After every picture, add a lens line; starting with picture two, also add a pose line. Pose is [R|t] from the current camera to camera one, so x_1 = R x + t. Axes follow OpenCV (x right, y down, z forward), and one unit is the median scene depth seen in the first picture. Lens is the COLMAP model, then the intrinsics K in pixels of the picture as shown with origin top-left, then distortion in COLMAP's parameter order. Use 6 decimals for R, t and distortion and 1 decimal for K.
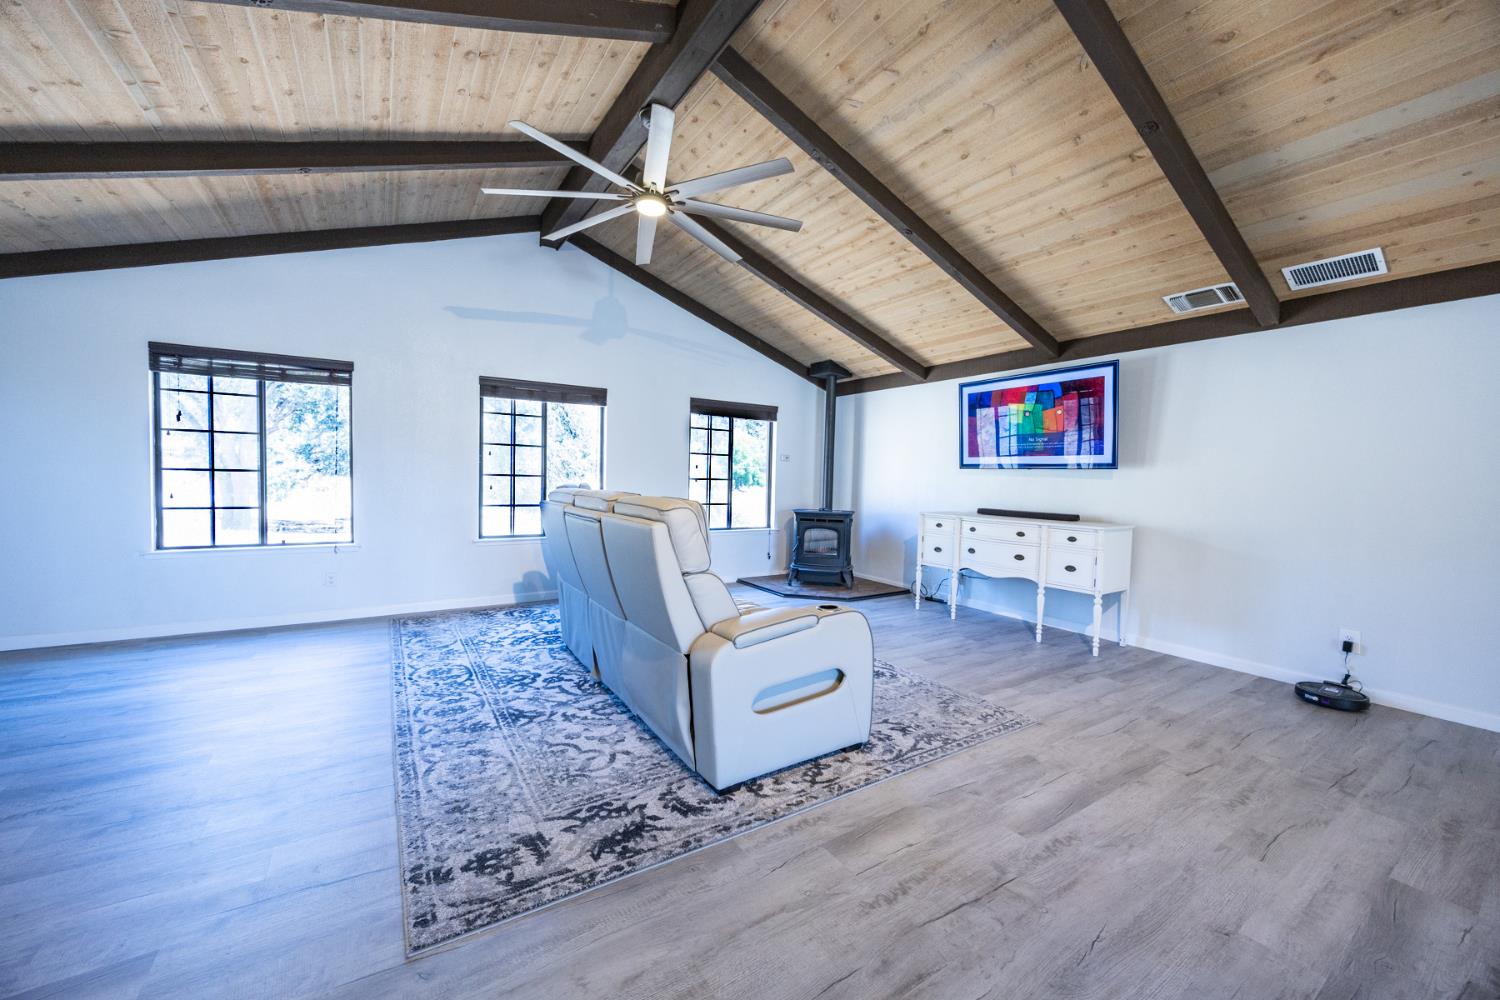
lens RADIAL K [[565.7, 0, 745.7], [0, 565.7, 500.1], [0, 0, 1]] dist [-0.002608, -0.000212]
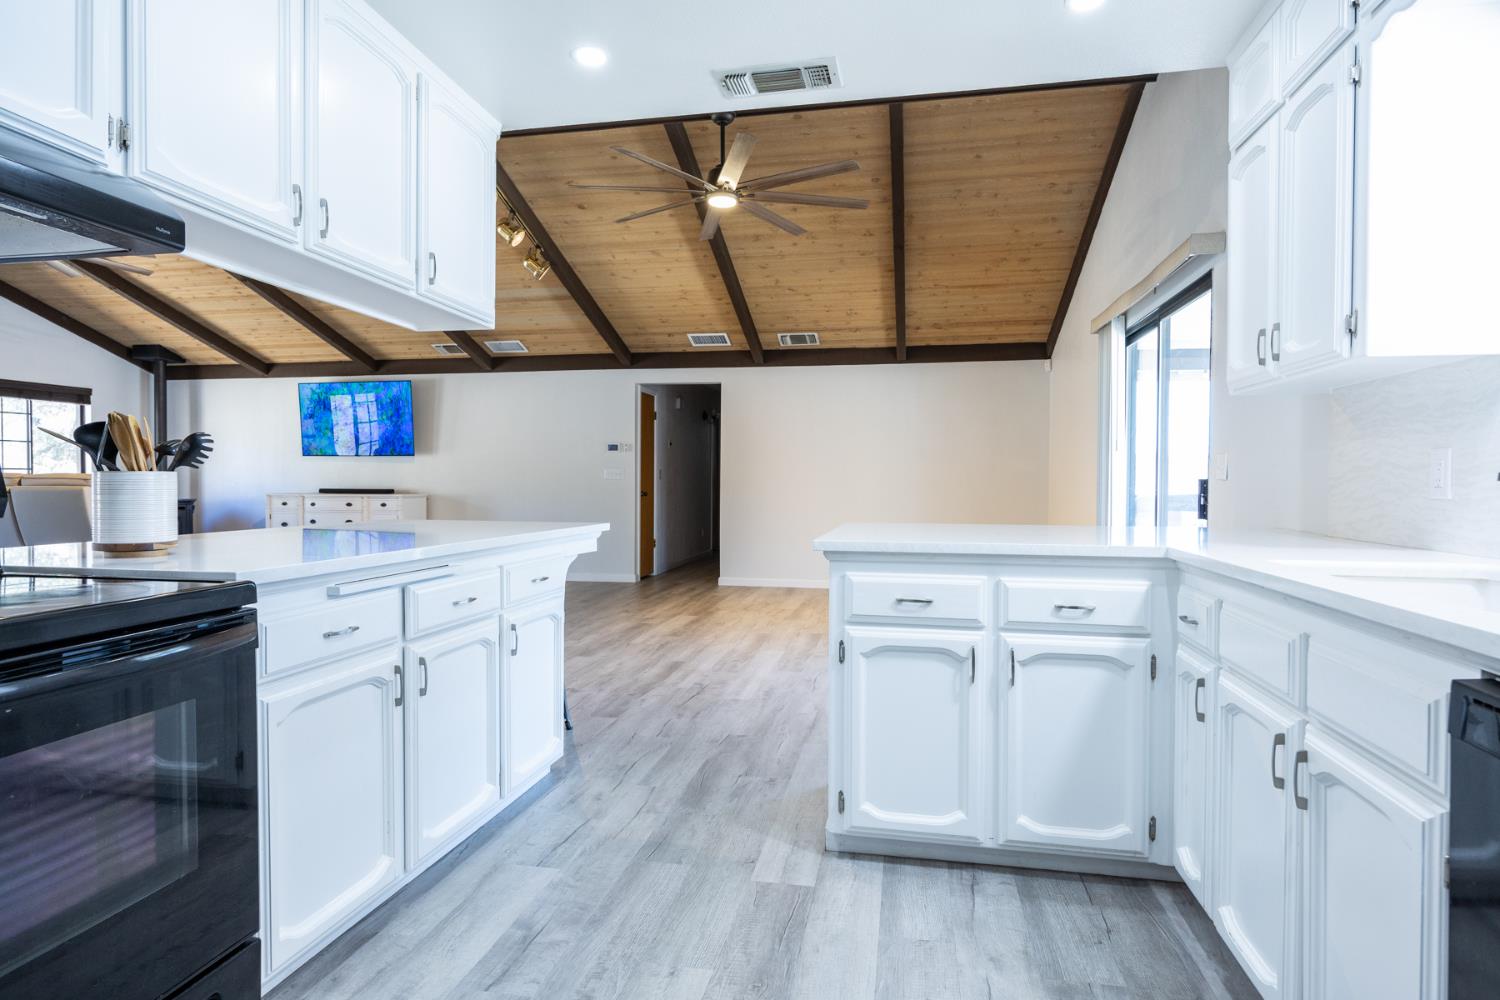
lens RADIAL K [[834.7, 0, 748.0], [0, 834.7, 494.5], [0, 0, 1]] dist [0.000998, -0.003213]
pose [[0.691866, -0.034910, 0.721182, -0.284448], [0.044587, 0.998990, 0.005583, 0.067988], [-0.720648, 0.028292, 0.692723, -1.052161]]
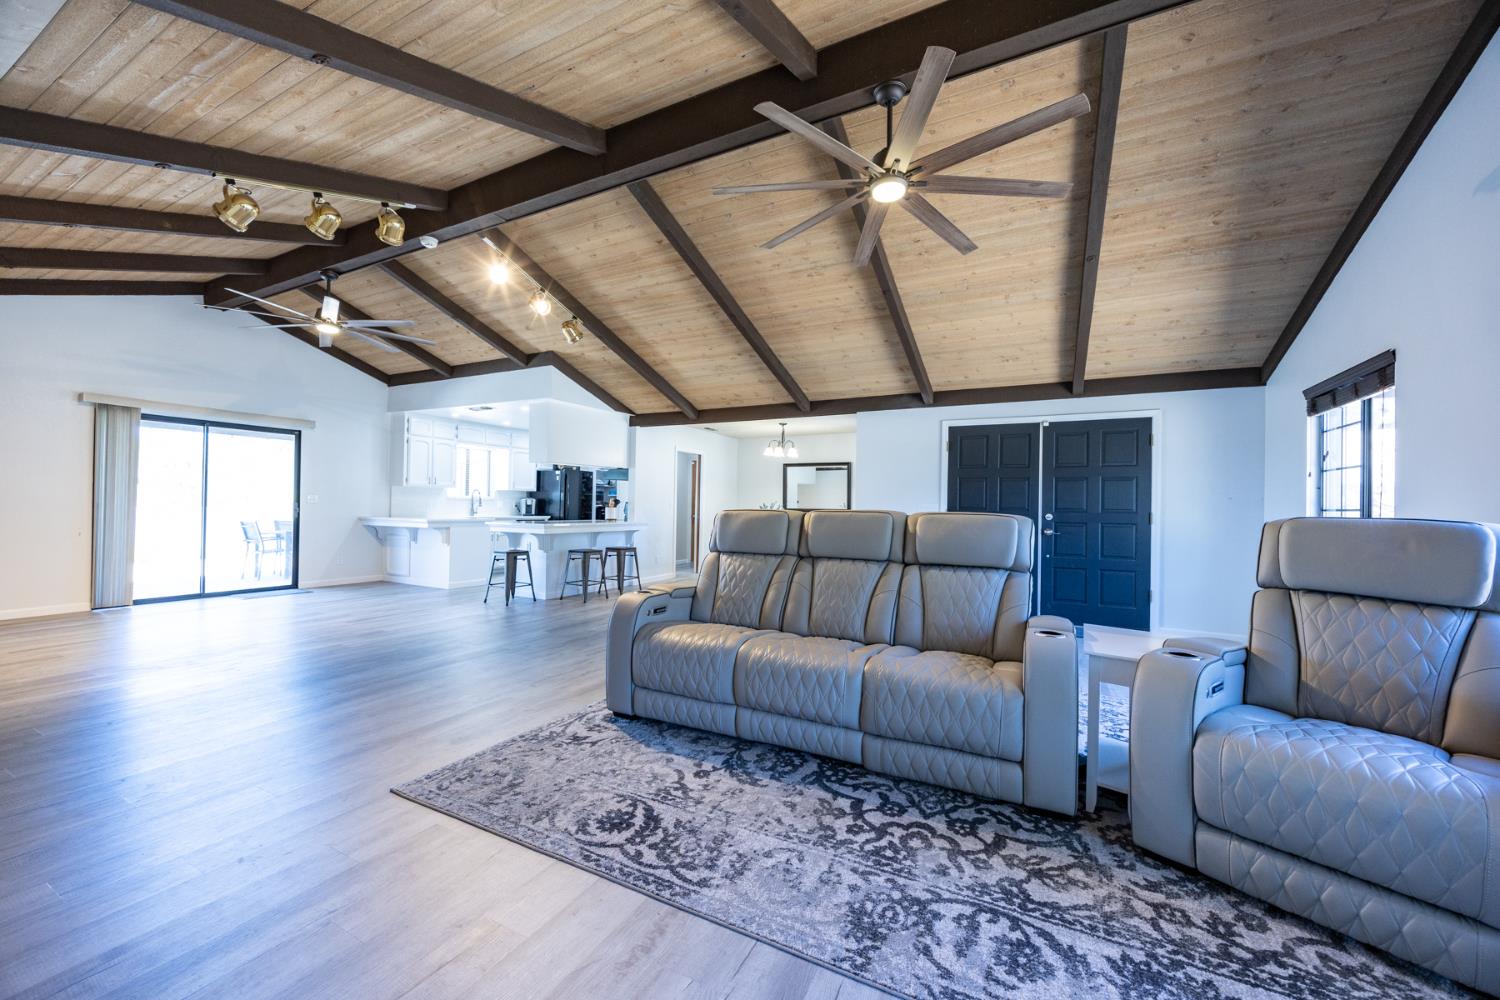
lens RADIAL K [[565.7, 0, 747.4], [0, 565.7, 501.3], [0, 0, 1]] dist [-0.002608, -0.000212]
pose [[-0.865884, -0.042166, -0.498465, 0.326510], [-0.056996, 0.998268, 0.014562, -0.024060], [0.496988, 0.041020, -0.866787, 1.228065]]
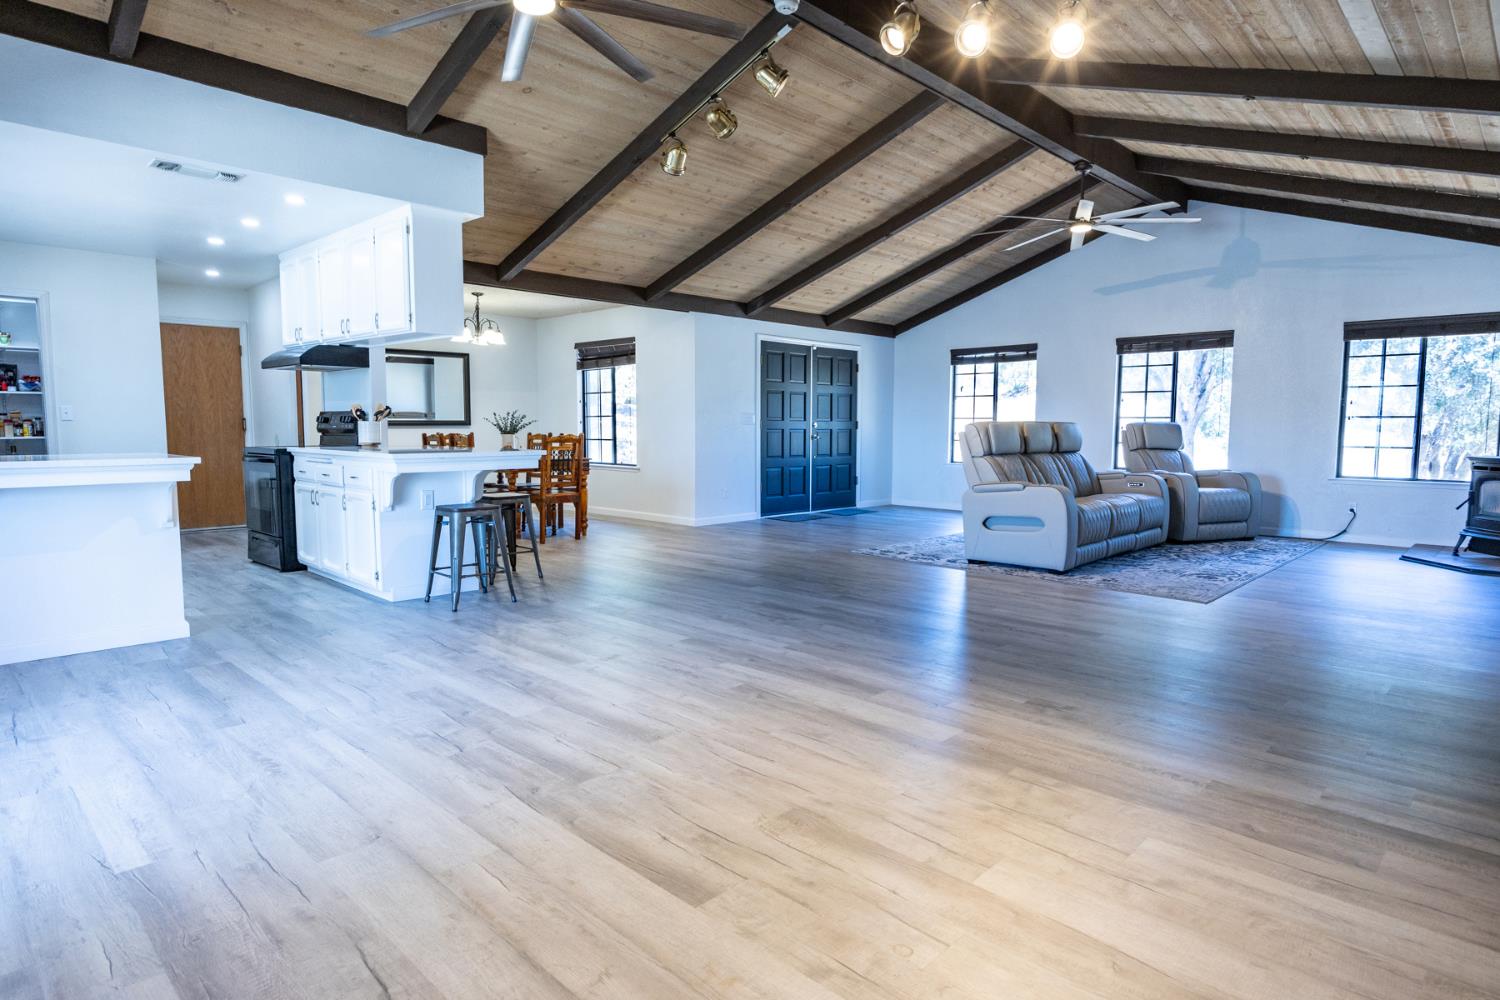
lens RADIAL K [[834.7, 0, 749.6], [0, 834.7, 497.0], [0, 0, 1]] dist [0.000998, -0.003213]
pose [[0.228070, 0.060907, -0.971738, 1.309738], [-0.039438, 0.997800, 0.053284, 0.072609], [0.972846, 0.026171, 0.229970, -0.234320]]
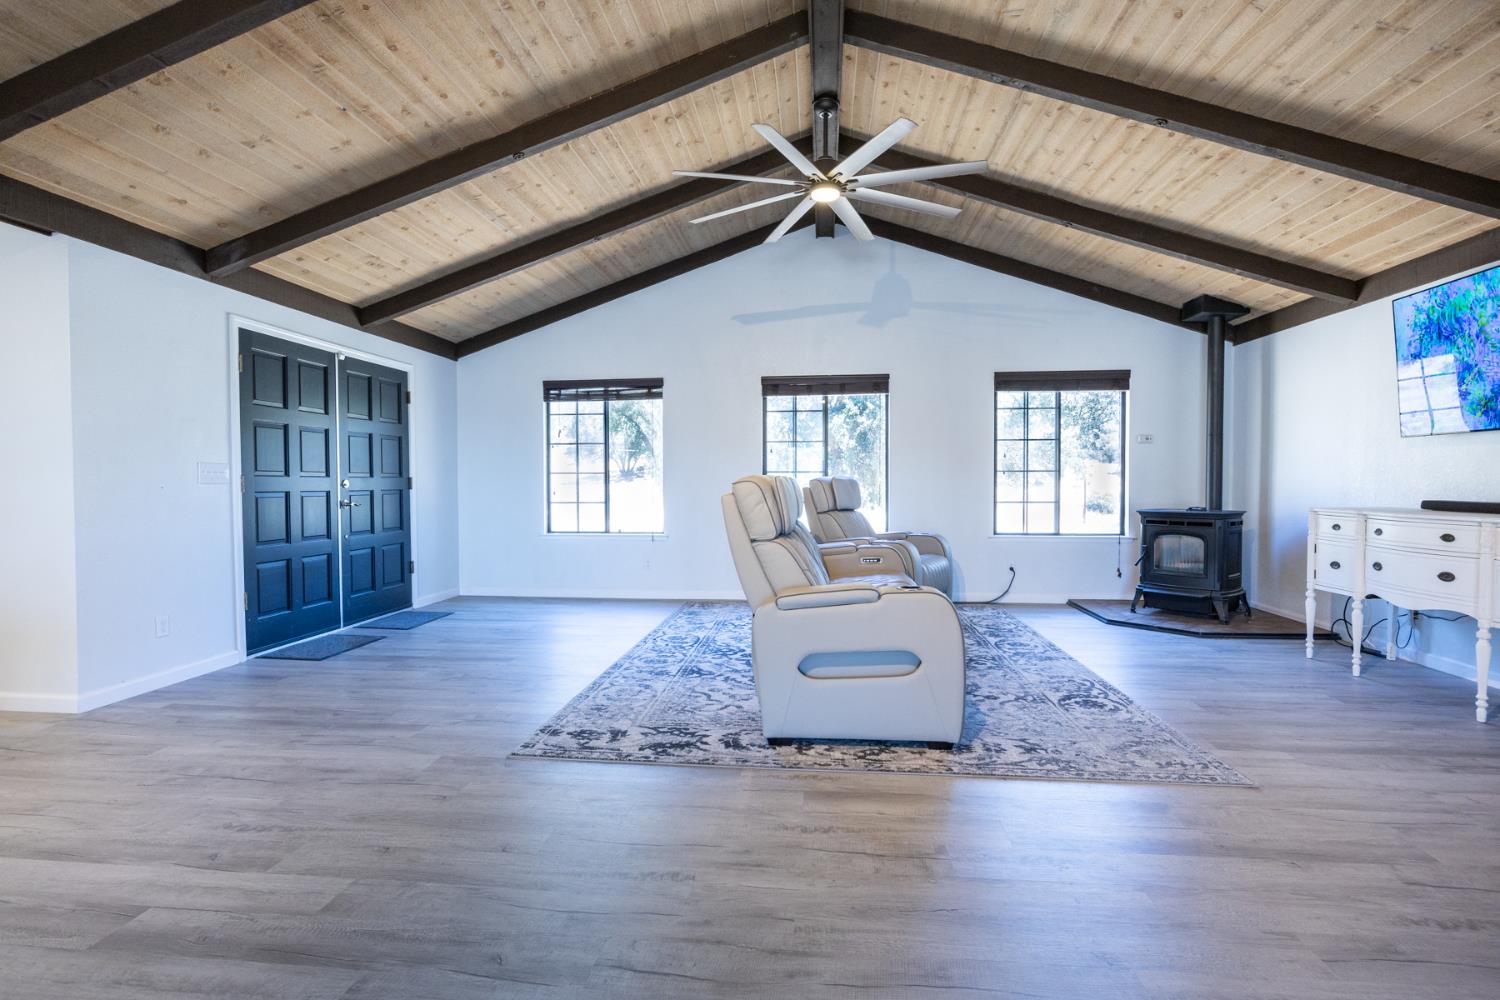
lens RADIAL K [[726.3, 0, 750.1], [0, 726.3, 498.1], [0, 0, 1]] dist [-0.013537, 0.001996]
pose [[0.782616, -0.011432, -0.622399, 0.384110], [-0.004774, 0.999692, -0.024364, 0.040254], [0.622486, 0.022039, 0.782321, -0.059056]]
